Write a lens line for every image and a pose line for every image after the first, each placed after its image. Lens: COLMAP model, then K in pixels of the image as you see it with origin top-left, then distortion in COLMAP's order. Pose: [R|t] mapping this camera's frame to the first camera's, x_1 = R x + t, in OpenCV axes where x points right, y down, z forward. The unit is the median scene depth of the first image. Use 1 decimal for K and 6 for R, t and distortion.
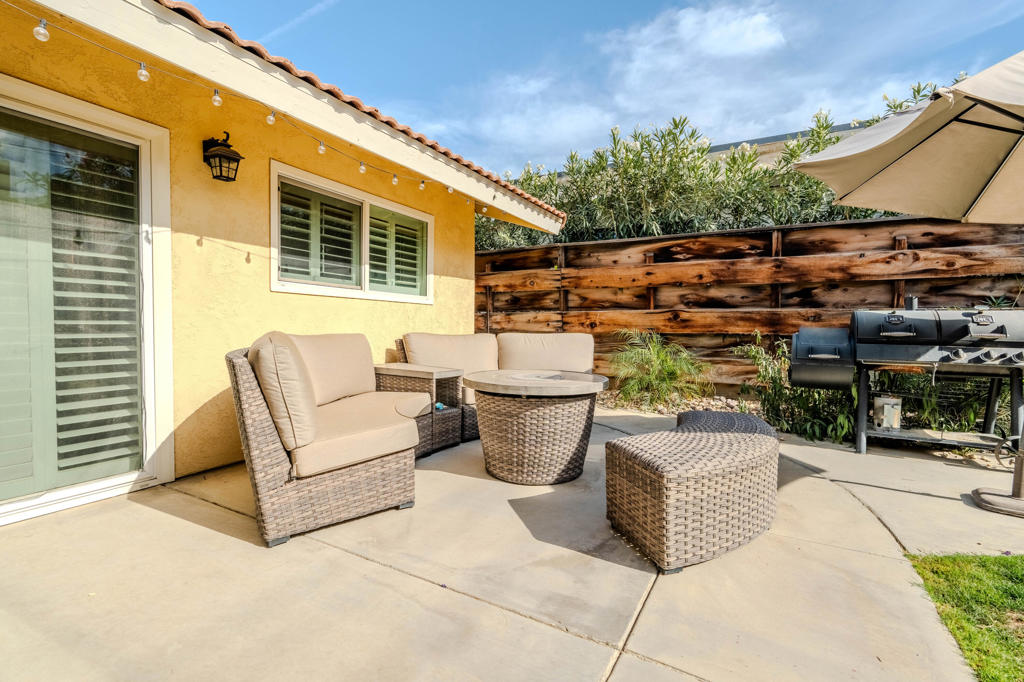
lens RADIAL K [[469.8, 0, 517.8], [0, 469.8, 344.9], [0, 0, 1]] dist [-0.001542, -0.000613]
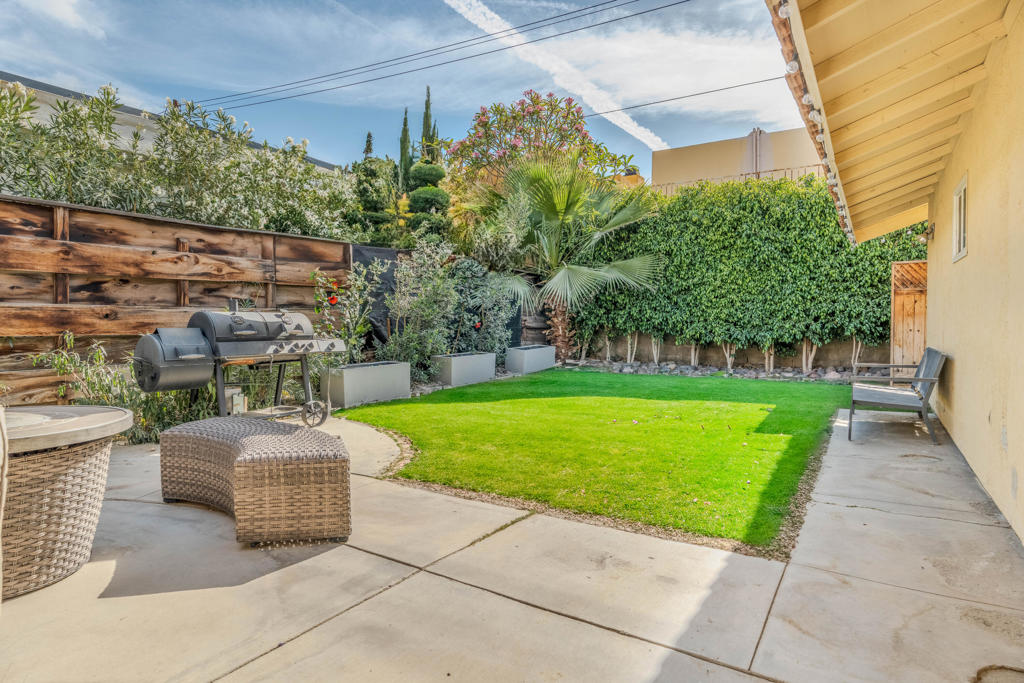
lens RADIAL K [[576.4, 0, 516.9], [0, 576.4, 344.3], [0, 0, 1]] dist [-0.003162, 0.000630]
pose [[0.053794, -0.052625, 0.997164, -0.439529], [0.040183, 0.997916, 0.050497, -0.029281], [-0.997743, 0.037353, 0.055796, 0.182157]]
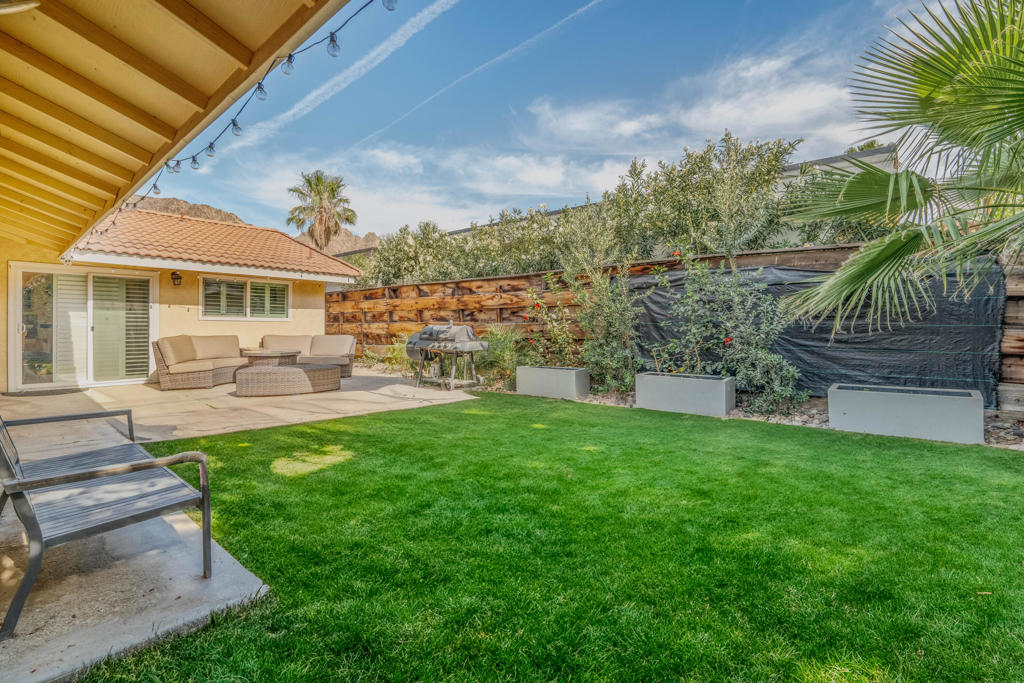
lens RADIAL K [[459.4, 0, 509.7], [0, 459.4, 338.7], [0, 0, 1]] dist [-0.004276, -0.000136]
pose [[0.977168, 0.001607, -0.212461, 1.248321], [-0.004185, 0.999923, -0.011685, 0.011679], [0.212426, 0.012307, 0.977100, -0.851070]]
